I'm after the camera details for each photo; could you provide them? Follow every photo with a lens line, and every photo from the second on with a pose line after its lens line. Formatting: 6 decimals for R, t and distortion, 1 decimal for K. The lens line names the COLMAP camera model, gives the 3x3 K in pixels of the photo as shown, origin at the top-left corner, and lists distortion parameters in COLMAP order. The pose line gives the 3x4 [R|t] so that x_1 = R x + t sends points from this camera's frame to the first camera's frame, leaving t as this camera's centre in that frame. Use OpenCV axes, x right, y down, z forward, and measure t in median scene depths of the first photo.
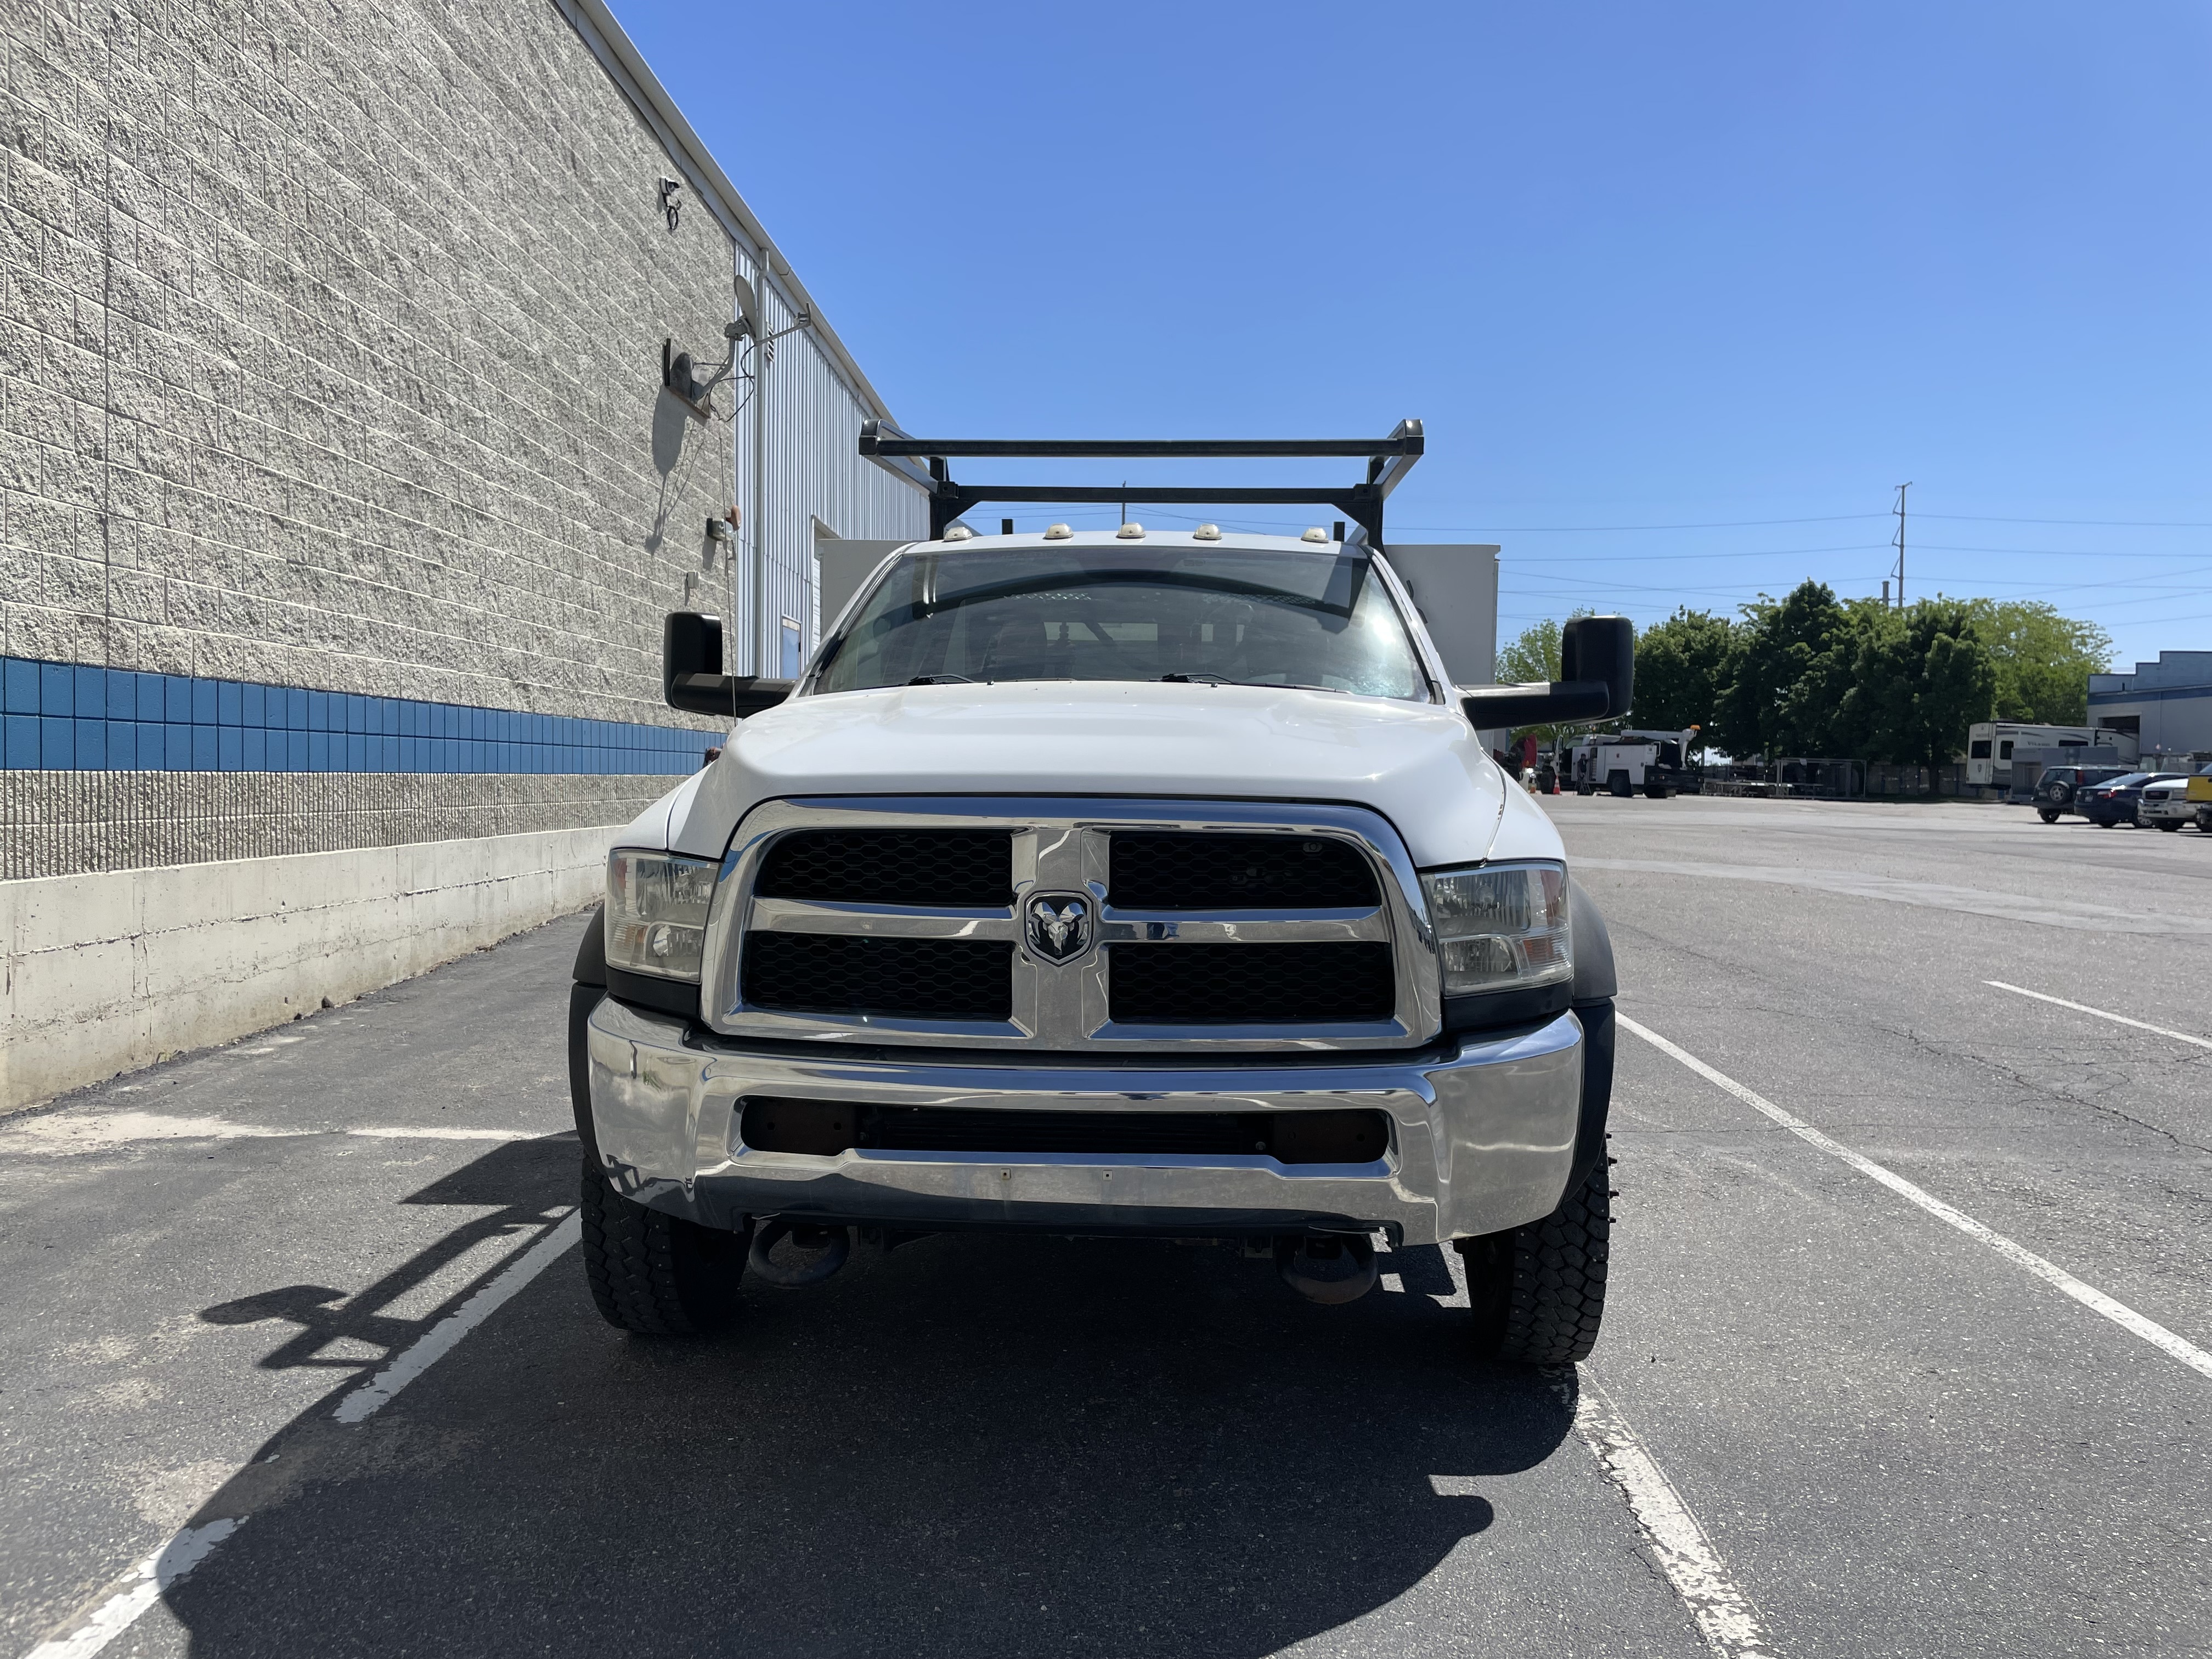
lens RADIAL K [[1680.2, 0, 1122.3], [0, 1680.2, 818.5], [0, 0, 1]] dist [0.089538, -0.123486]
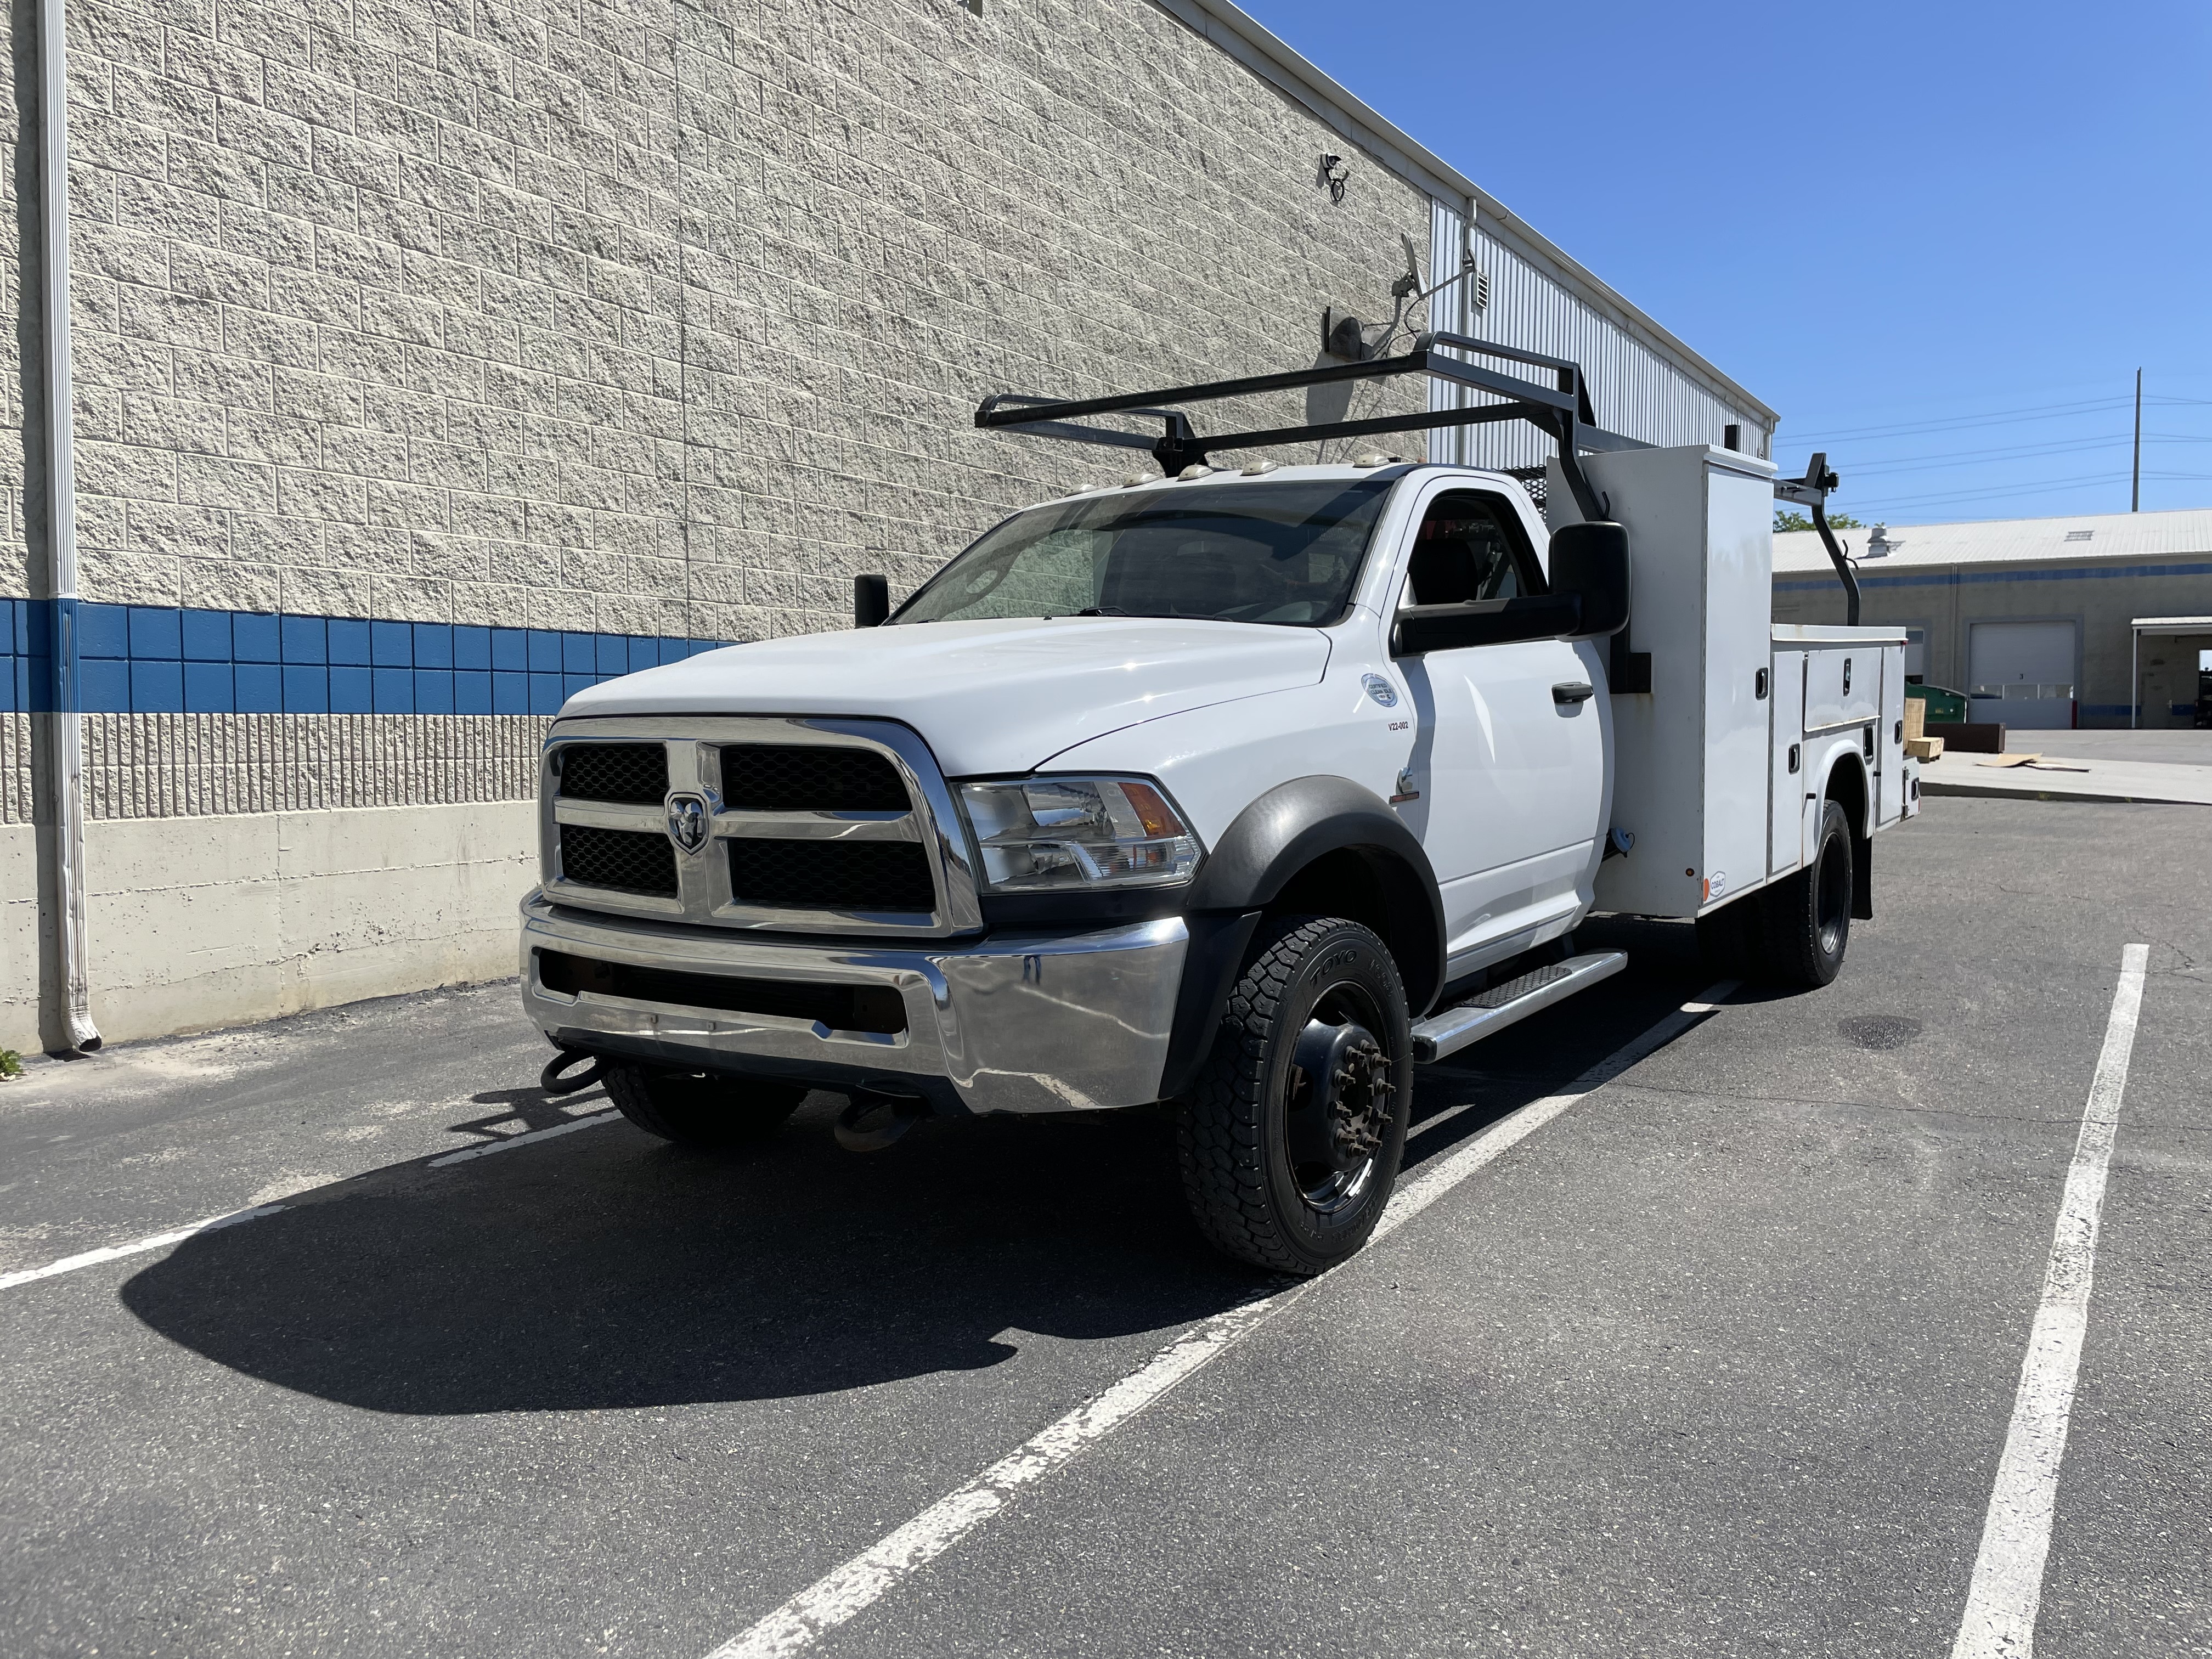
lens RADIAL K [[1680.2, 0, 1120.8], [0, 1680.2, 814.6], [0, 0, 1]] dist [0.089538, -0.123486]
pose [[0.854689, 0.017513, -0.518844, 0.319623], [-0.003236, 0.999591, 0.028410, 0.008409], [0.519130, -0.022603, 0.854396, 0.040931]]
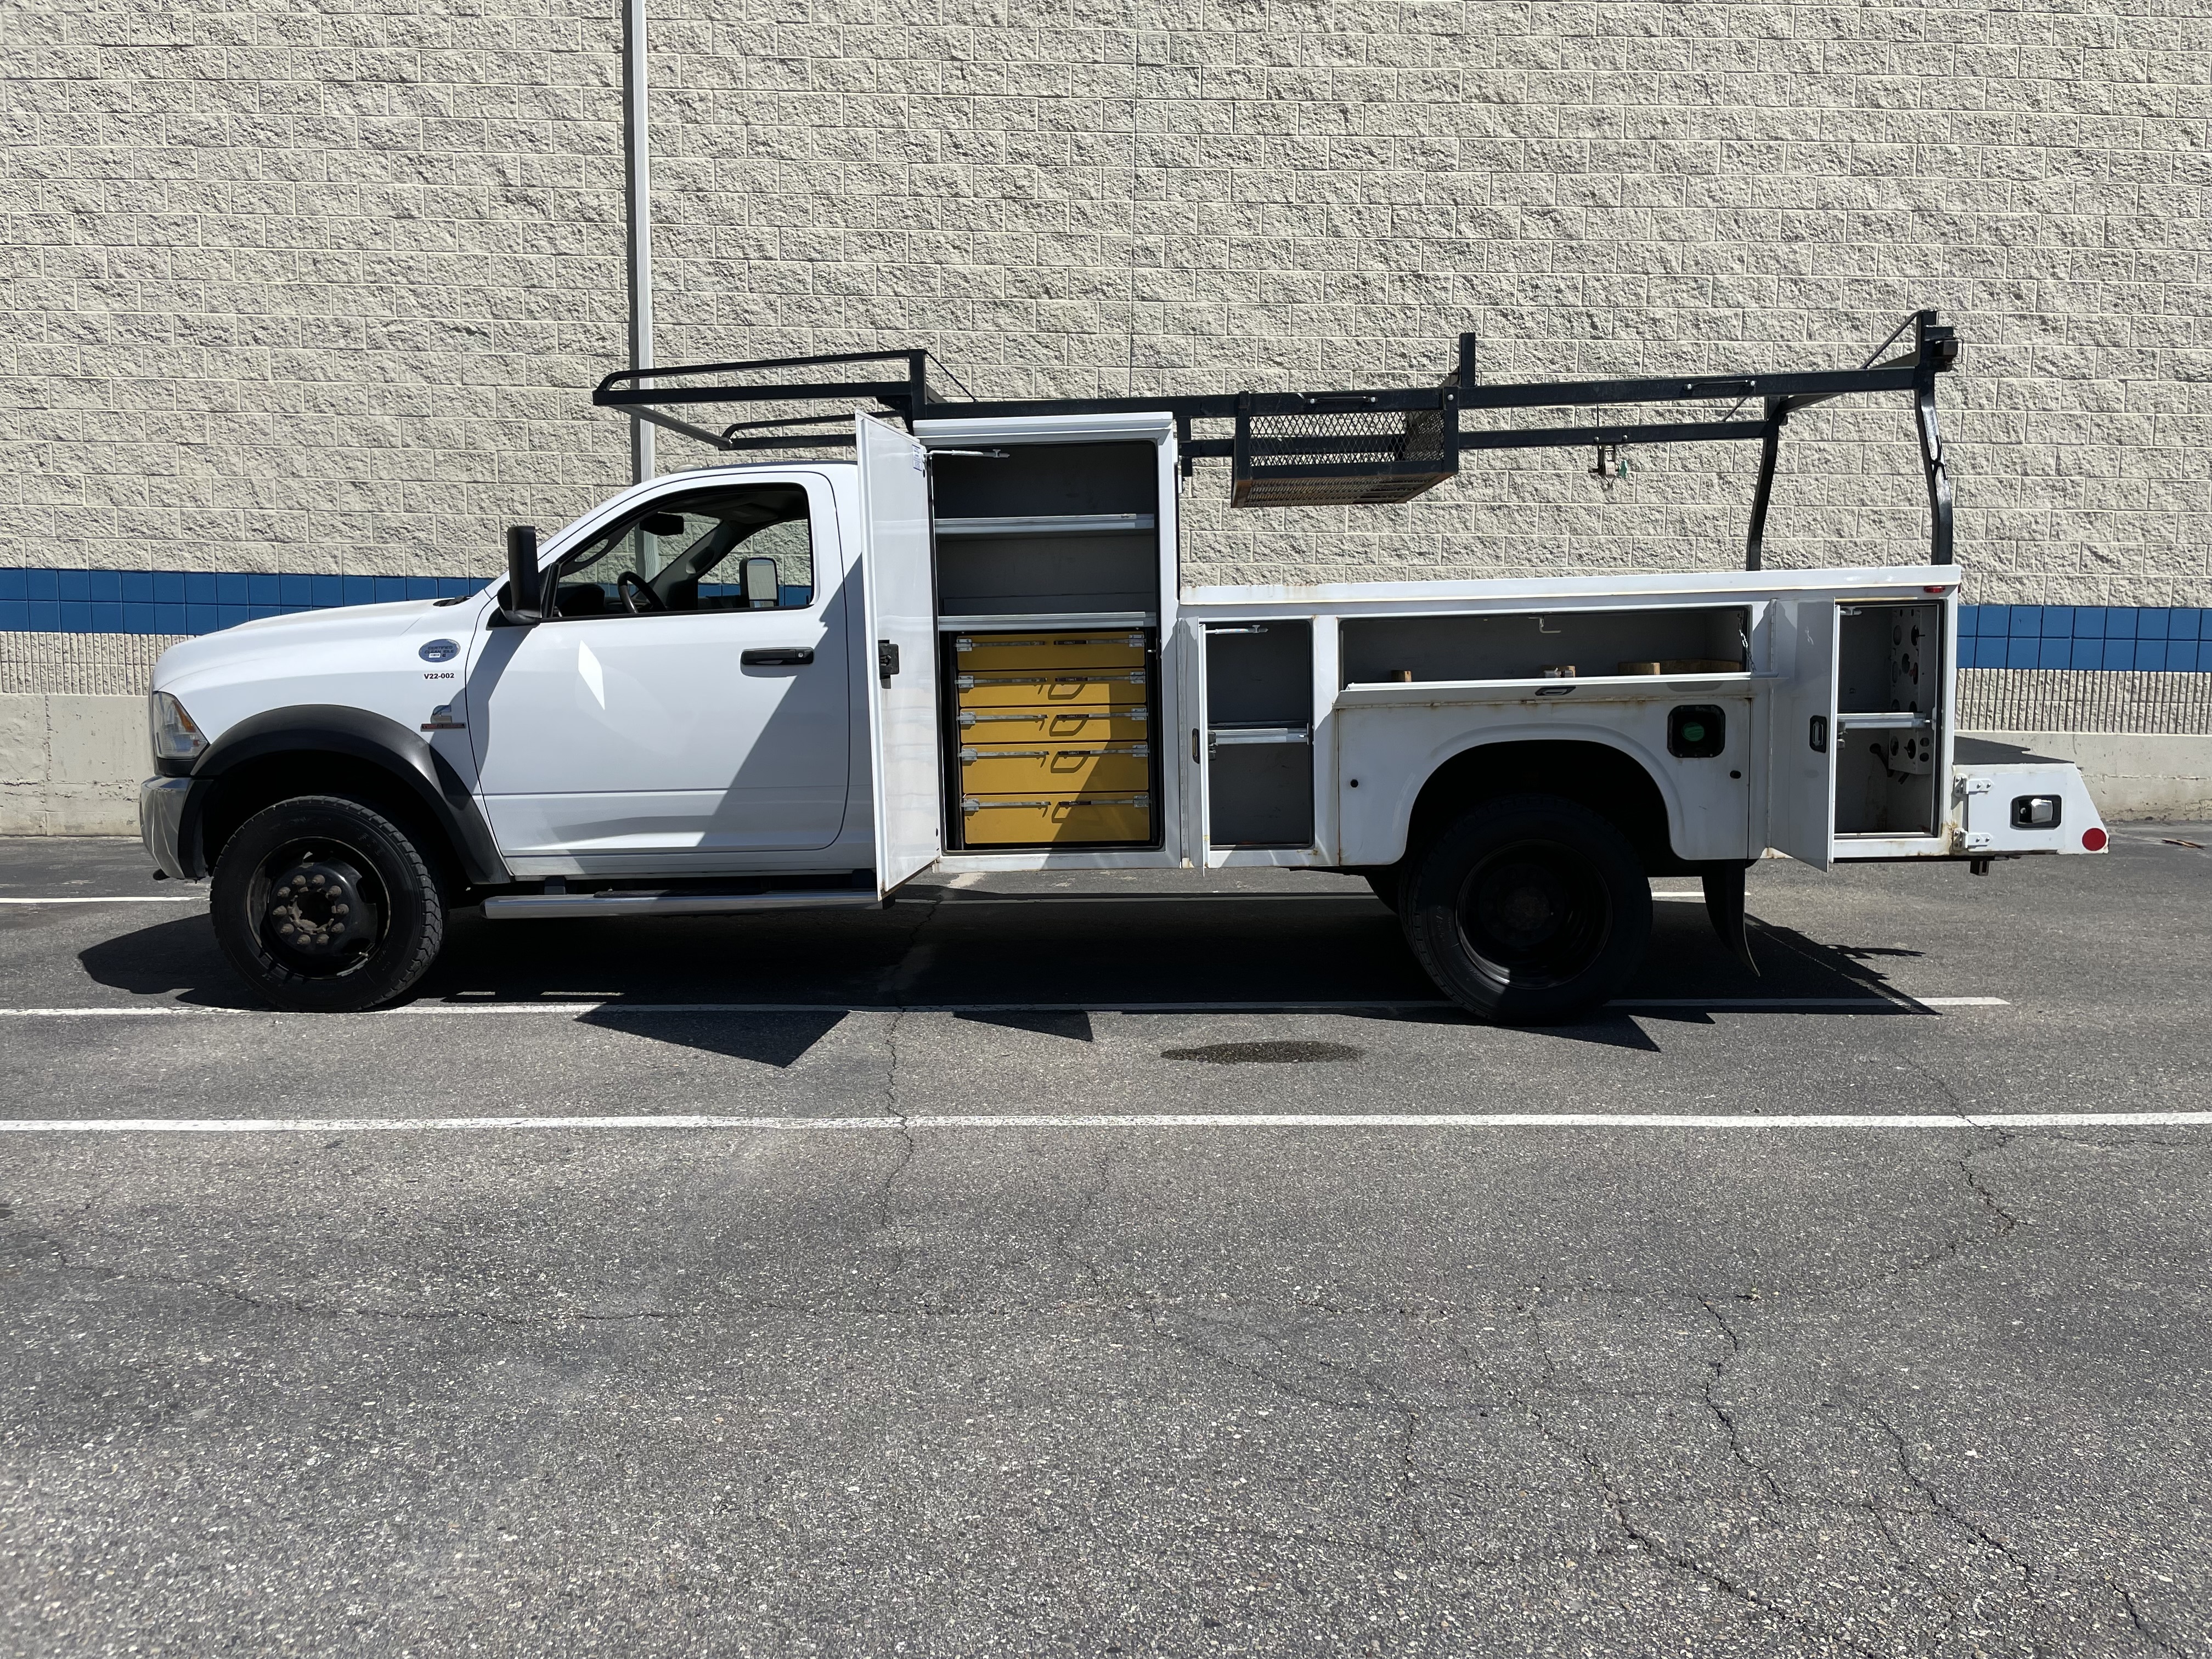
lens RADIAL K [[1680.2, 0, 1099.8], [0, 1680.2, 820.5], [0, 0, 1]] dist [0.089538, -0.123486]
pose [[0.004333, 0.104024, -0.994565, 0.883379], [-0.041758, 0.993726, 0.103754, -0.031464], [0.999118, 0.041082, 0.008650, 0.821756]]
